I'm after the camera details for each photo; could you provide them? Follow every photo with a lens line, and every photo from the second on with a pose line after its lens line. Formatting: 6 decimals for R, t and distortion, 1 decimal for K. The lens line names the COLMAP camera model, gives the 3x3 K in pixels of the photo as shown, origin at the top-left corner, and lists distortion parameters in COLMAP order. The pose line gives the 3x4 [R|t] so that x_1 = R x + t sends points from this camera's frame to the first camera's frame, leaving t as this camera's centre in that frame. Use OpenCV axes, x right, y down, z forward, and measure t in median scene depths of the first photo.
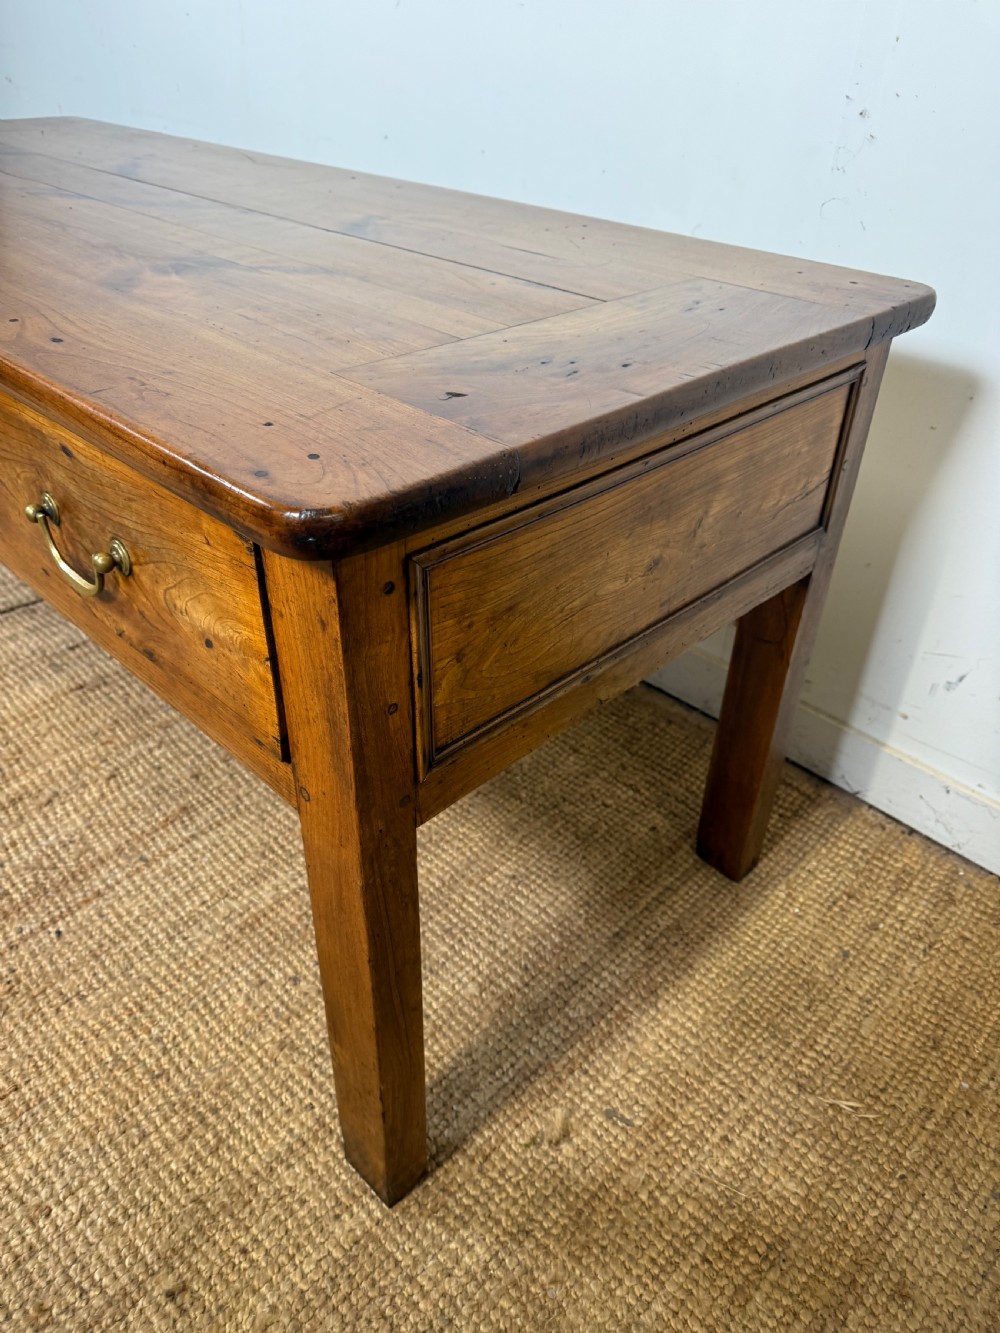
lens RADIAL K [[956.7, 0, 500.9], [0, 956.7, 681.3], [0, 0, 1]] dist [-0.001483, -0.009649]
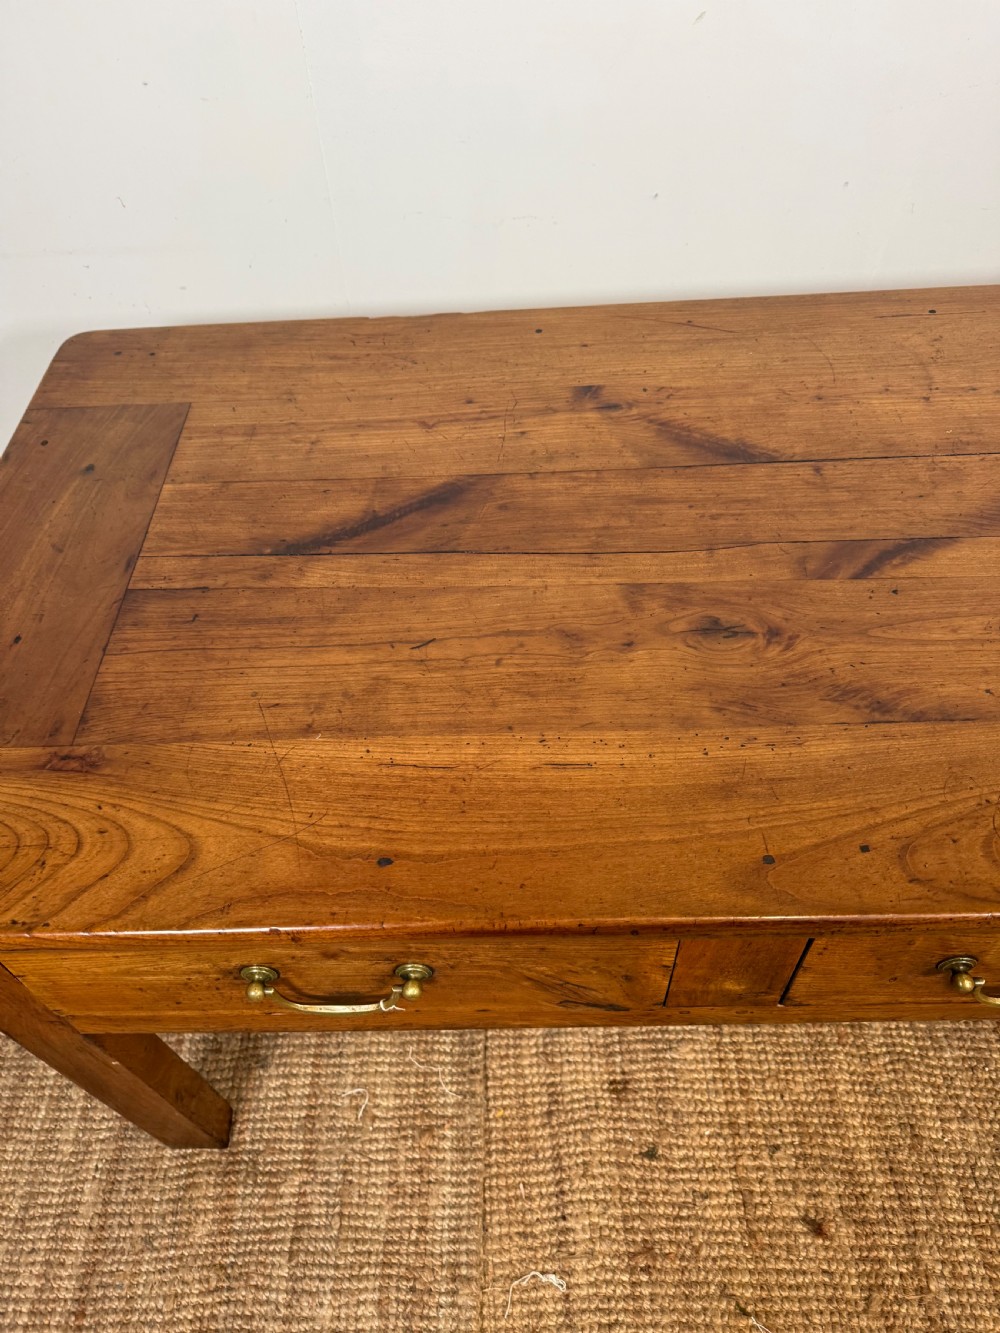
lens RADIAL K [[956.7, 0, 496.3], [0, 956.7, 675.9], [0, 0, 1]] dist [0.005931, -0.011105]
pose [[0.705640, -0.586521, 0.397574, -1.064765], [0.468811, 0.807180, 0.358715, -0.889089], [-0.531308, -0.066736, 0.844546, 0.629413]]
